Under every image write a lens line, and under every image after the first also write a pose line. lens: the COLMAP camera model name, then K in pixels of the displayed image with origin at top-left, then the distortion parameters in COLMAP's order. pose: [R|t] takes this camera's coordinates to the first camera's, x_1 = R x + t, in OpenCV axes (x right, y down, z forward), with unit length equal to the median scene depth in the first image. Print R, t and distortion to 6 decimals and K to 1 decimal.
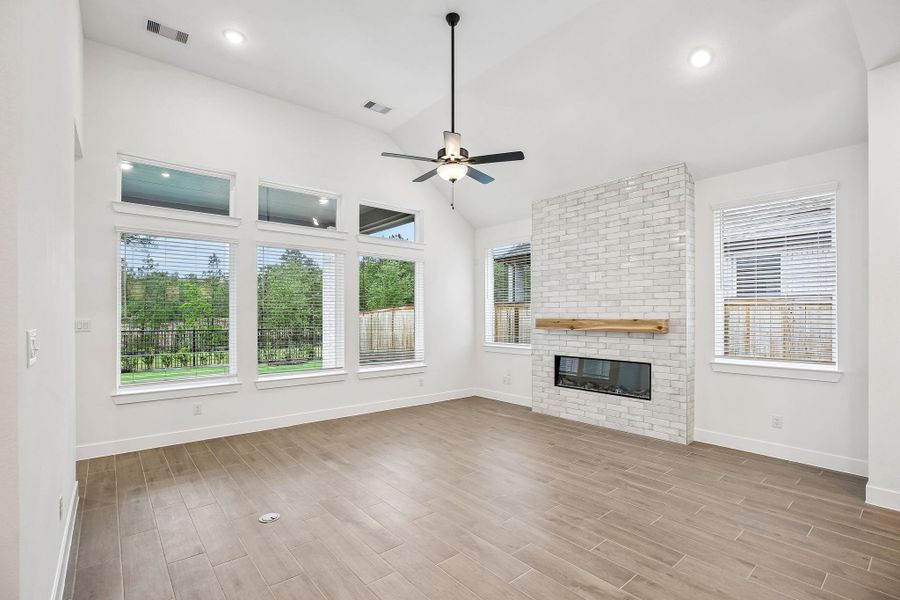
lens RADIAL K [[412.2, 0, 457.1], [0, 412.2, 313.3], [0, 0, 1]] dist [-0.037382, 0.012647]
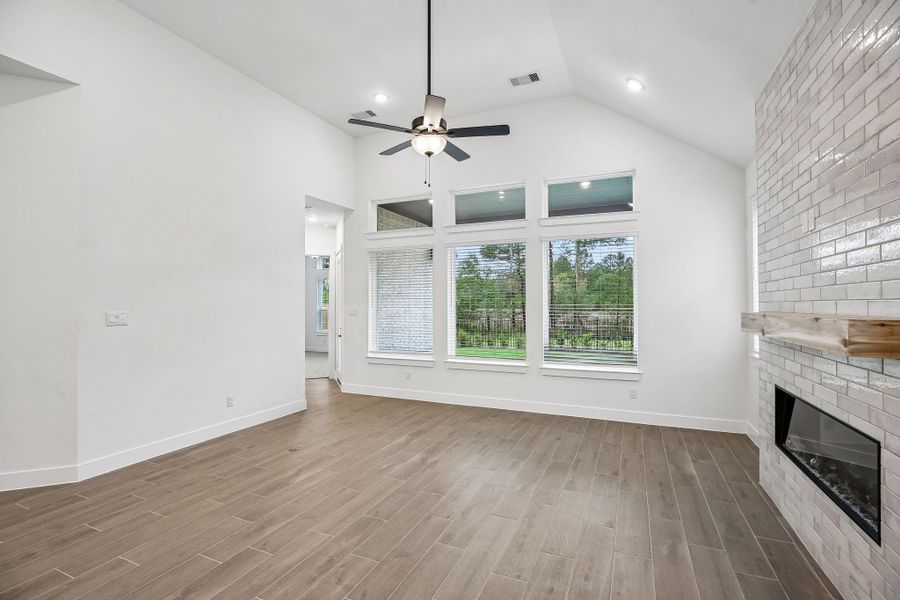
lens RADIAL K [[412.2, 0, 457.1], [0, 412.2, 313.3], [0, 0, 1]] dist [-0.037382, 0.012647]
pose [[0.444779, 0.016959, -0.895480, 0.578926], [0.003357, 0.999782, 0.020602, 0.000649], [0.895634, -0.012170, 0.444625, 0.479082]]
